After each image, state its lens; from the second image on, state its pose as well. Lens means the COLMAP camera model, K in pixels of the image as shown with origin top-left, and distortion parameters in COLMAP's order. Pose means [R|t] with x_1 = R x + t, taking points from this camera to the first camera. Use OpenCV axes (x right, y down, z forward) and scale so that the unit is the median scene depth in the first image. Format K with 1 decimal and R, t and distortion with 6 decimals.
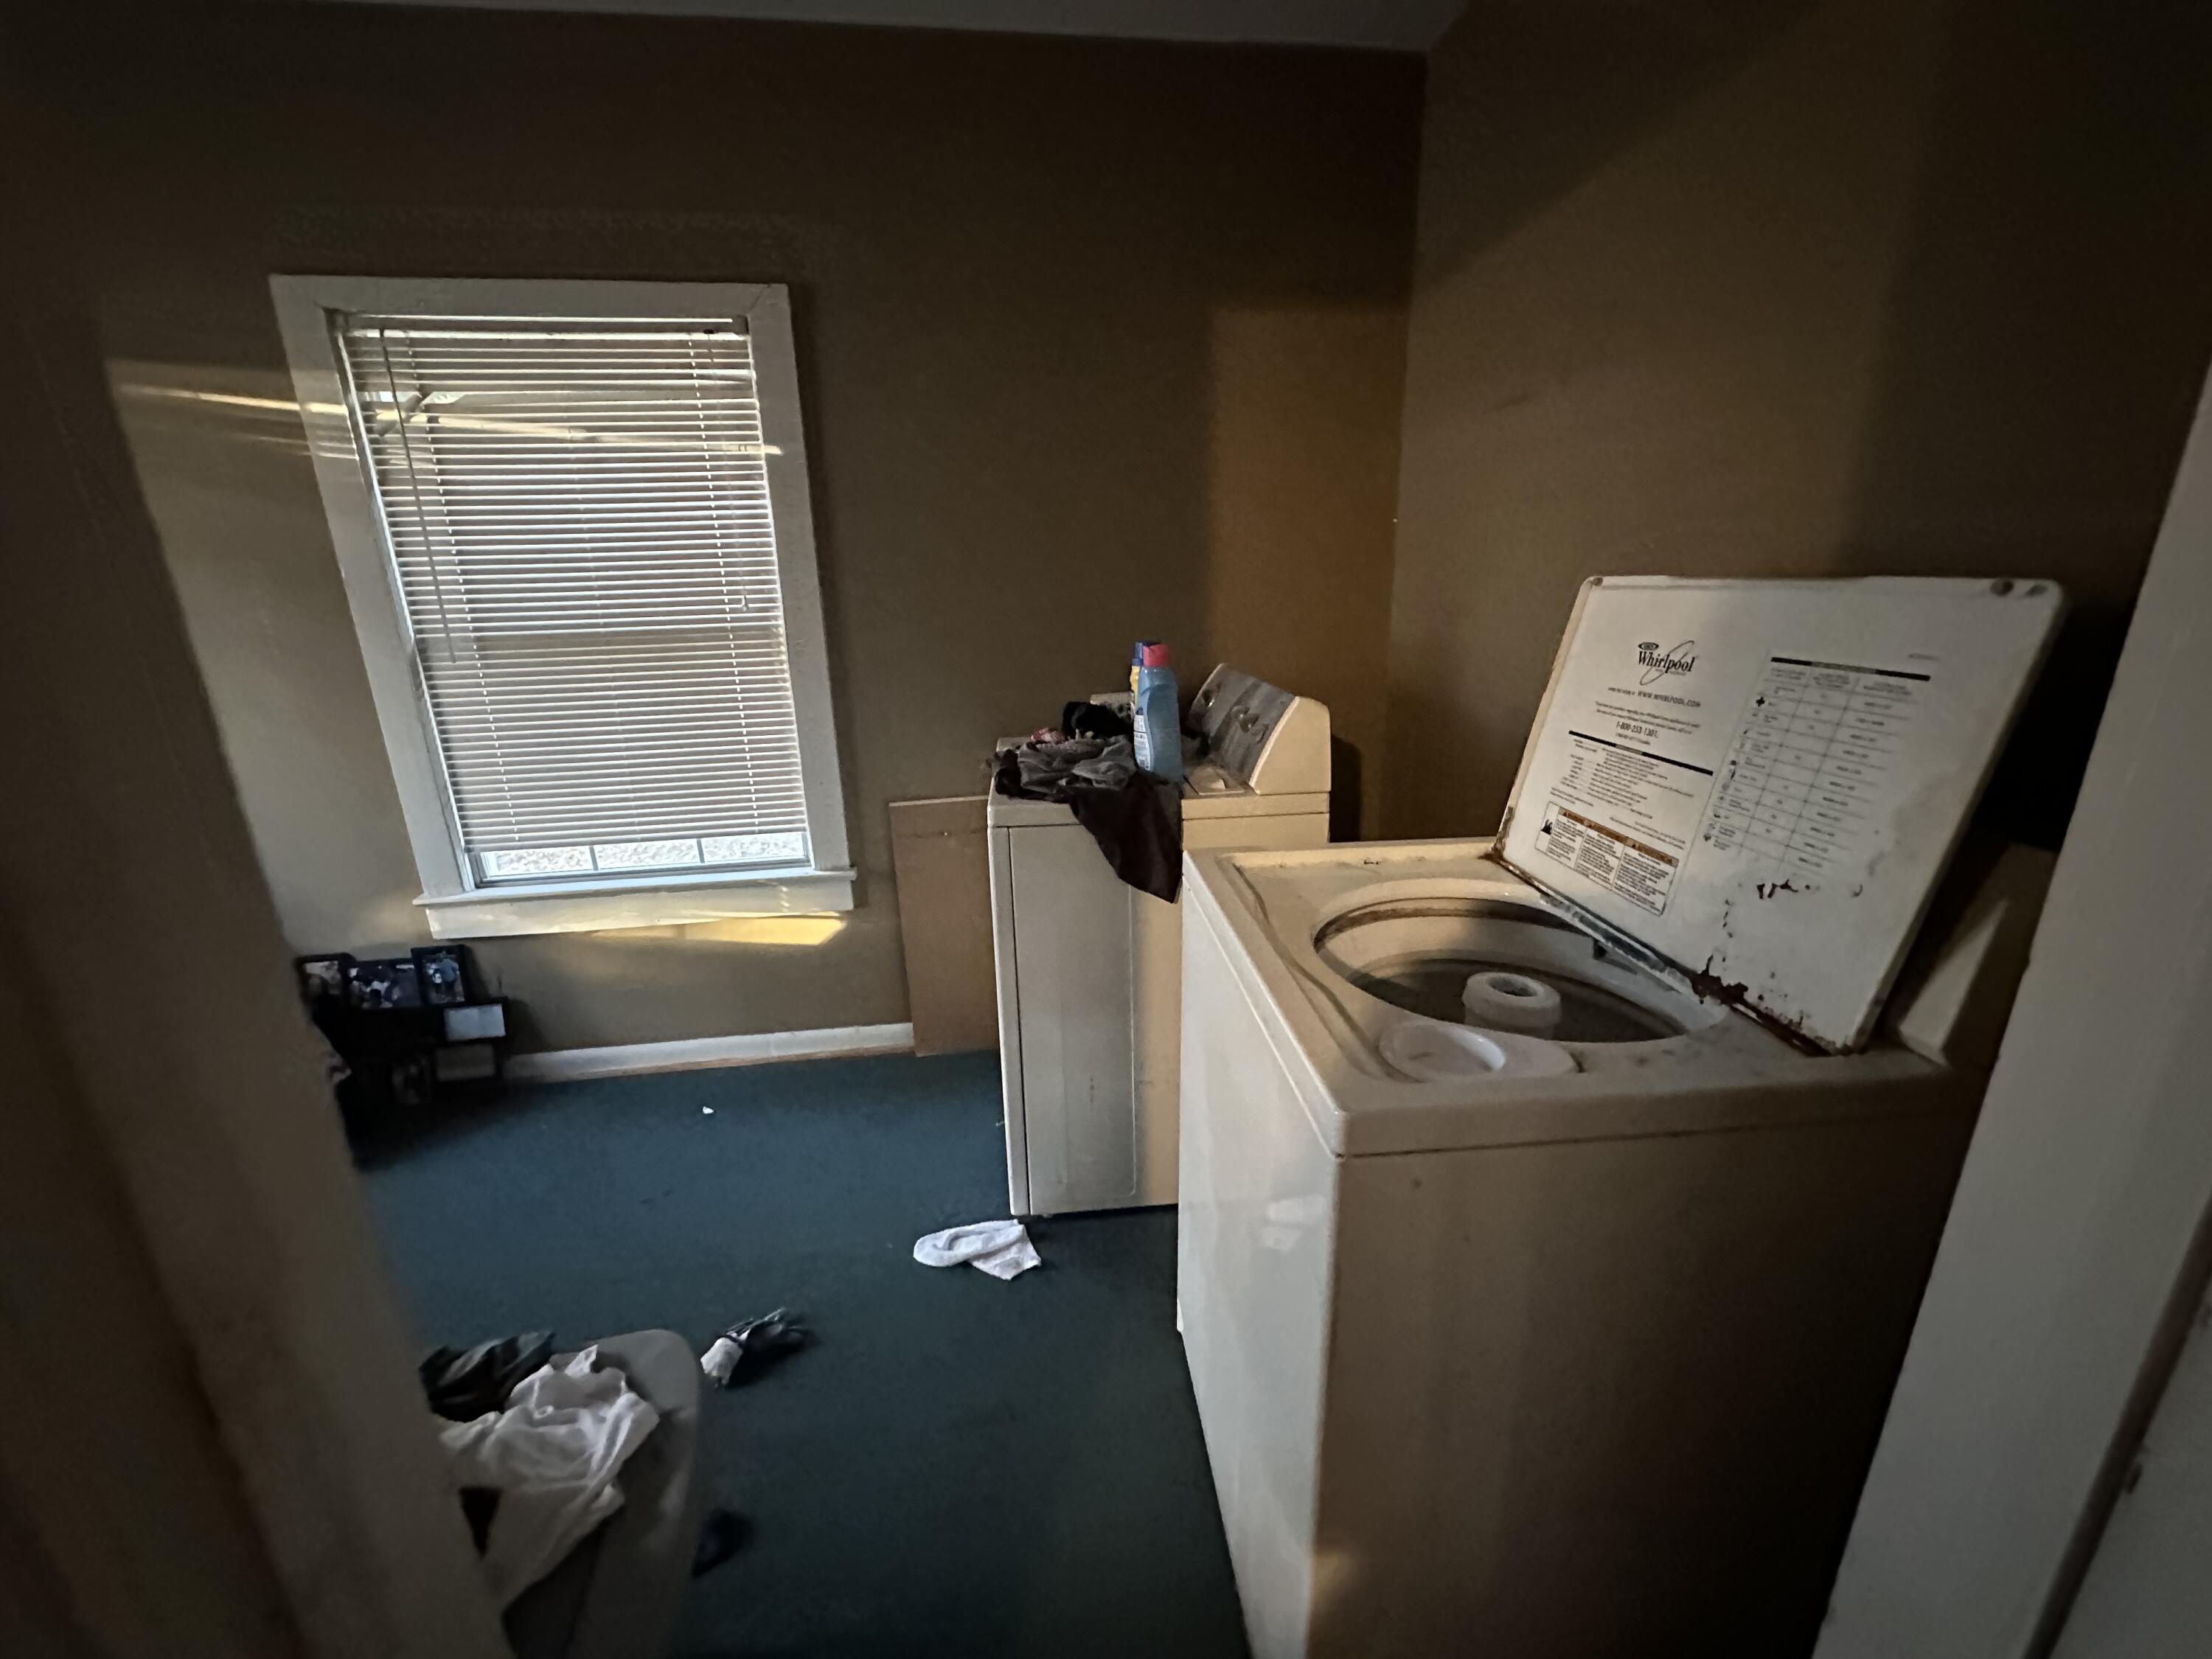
lens RADIAL K [[885.0, 0, 1098.5], [0, 885.0, 833.1], [0, 0, 1]] dist [-0.003607, 0.000401]
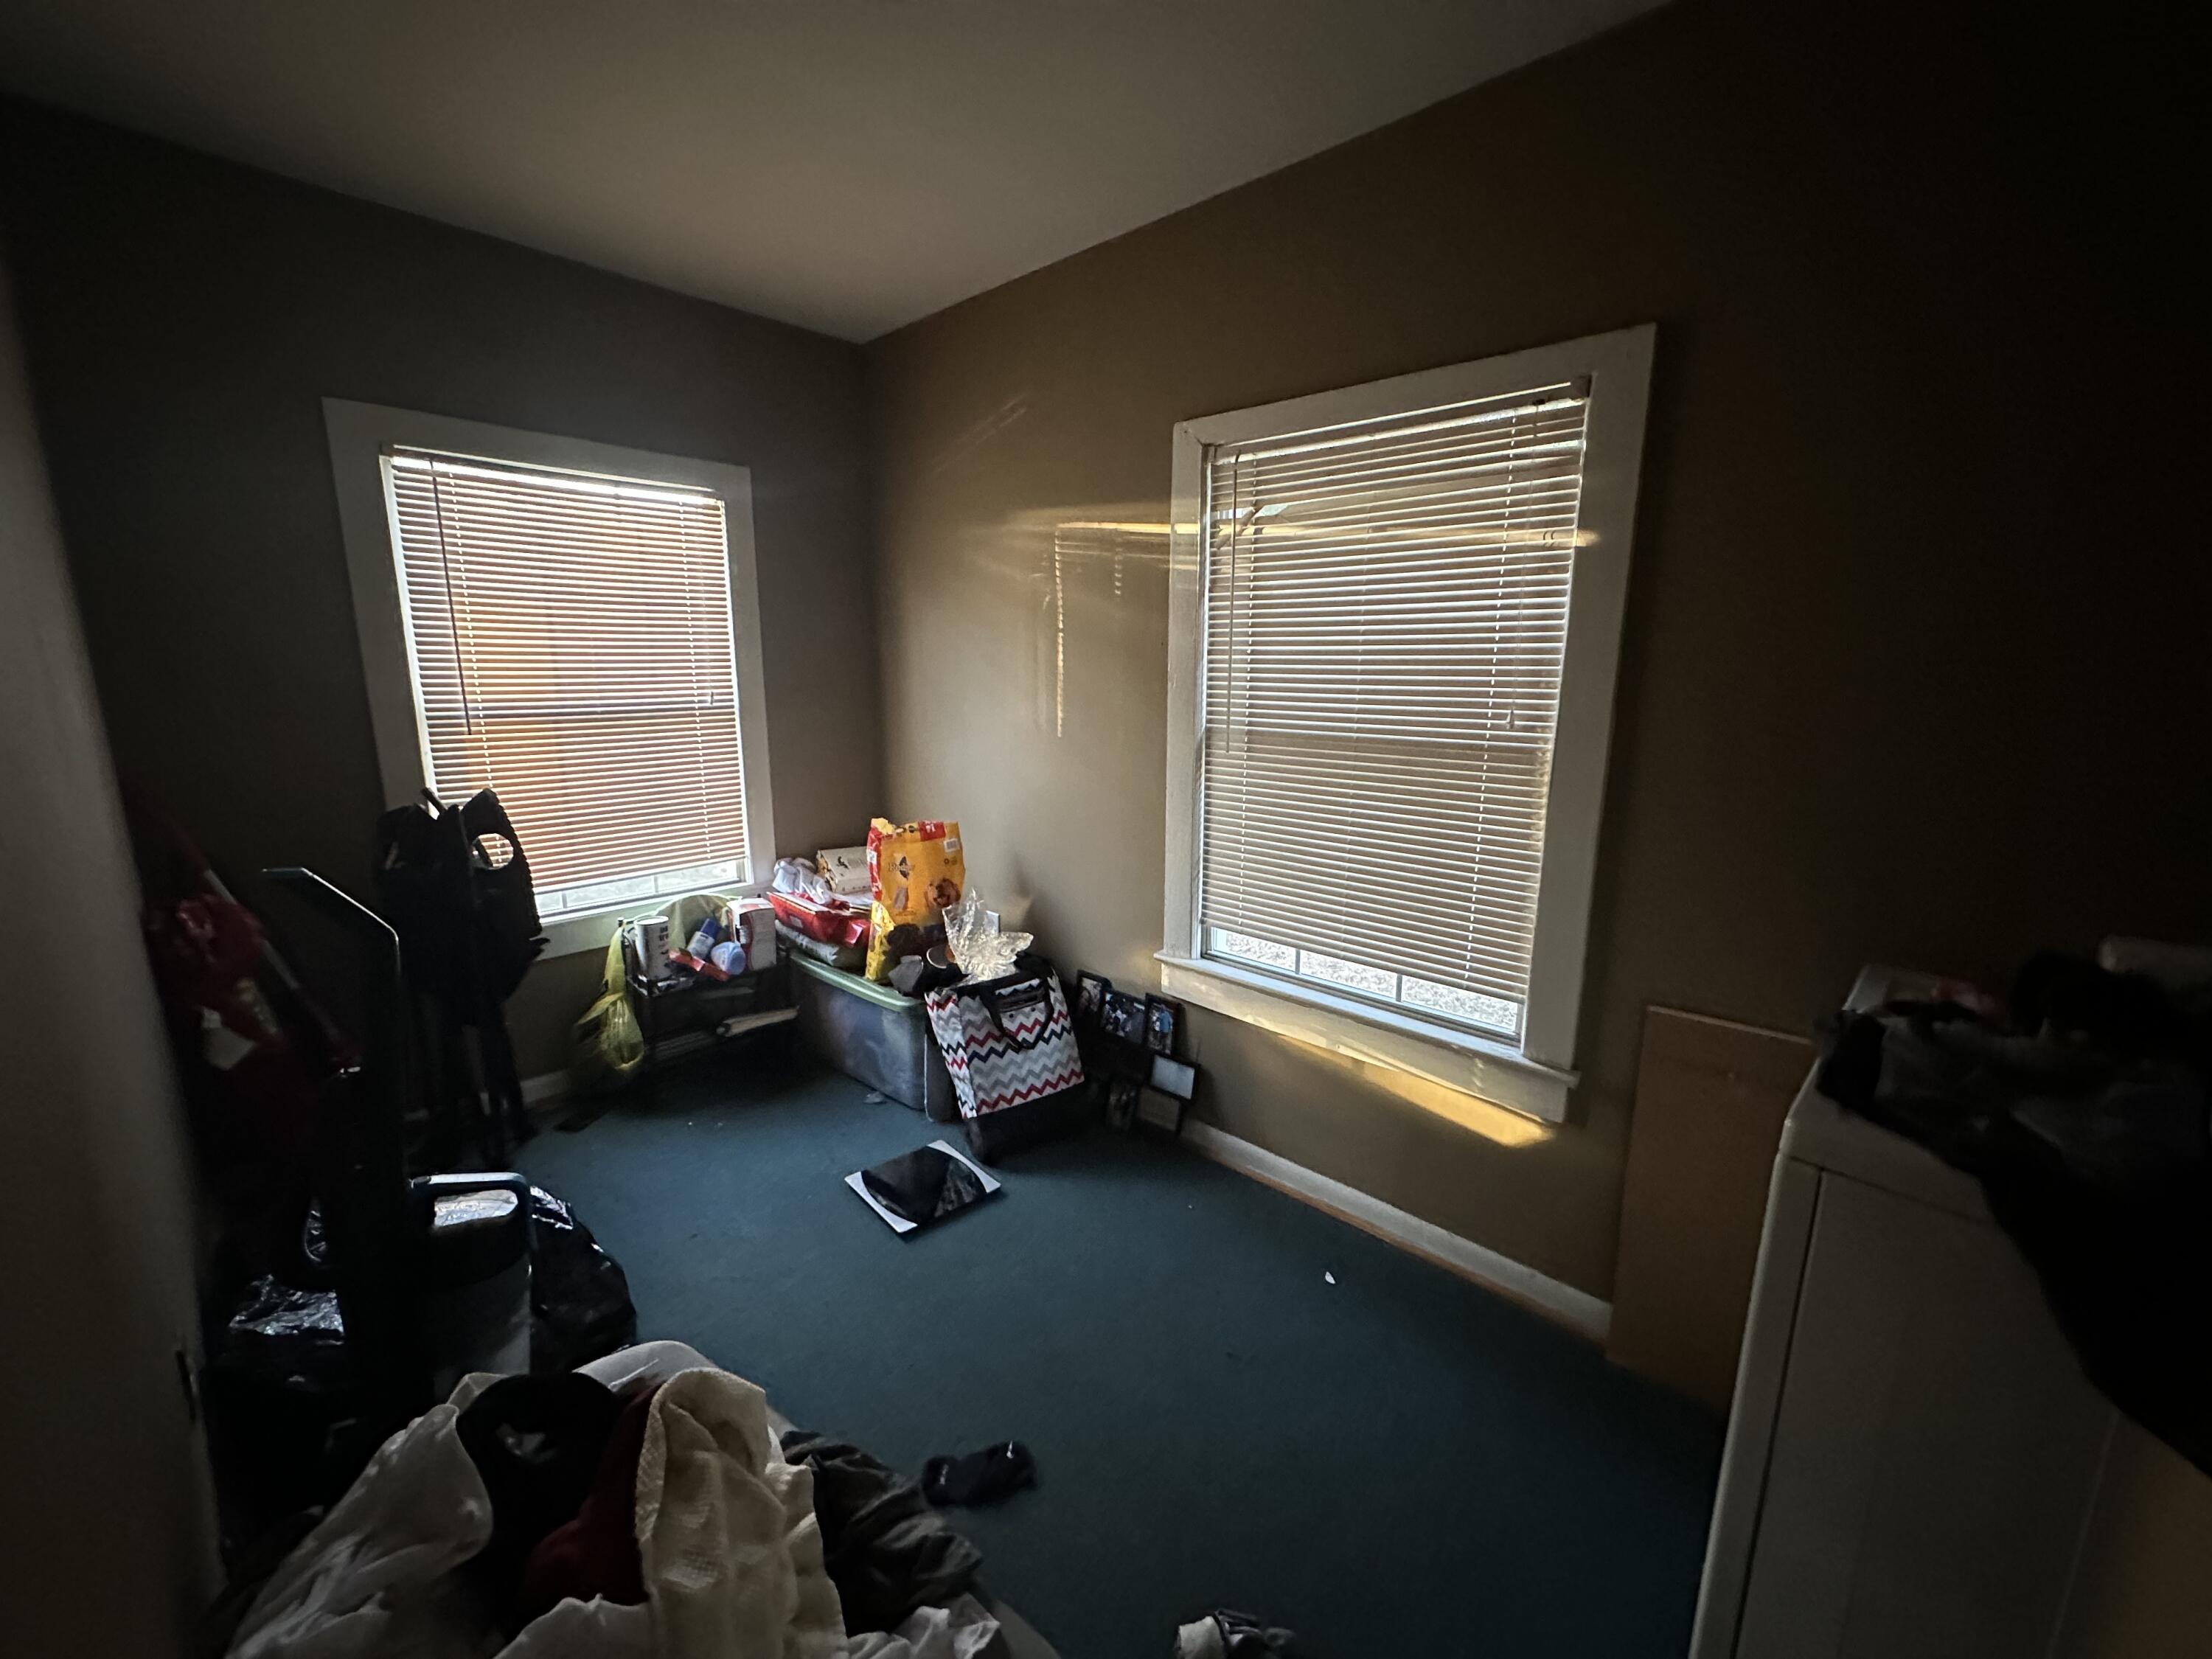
lens RADIAL K [[885.0, 0, 1104.2], [0, 885.0, 831.2], [0, 0, 1]] dist [-0.003607, 0.000401]
pose [[0.640731, 0.175253, -0.747496, -0.009414], [-0.239128, 0.970725, 0.022616, -0.088215], [0.729576, 0.164257, 0.663881, 0.196904]]
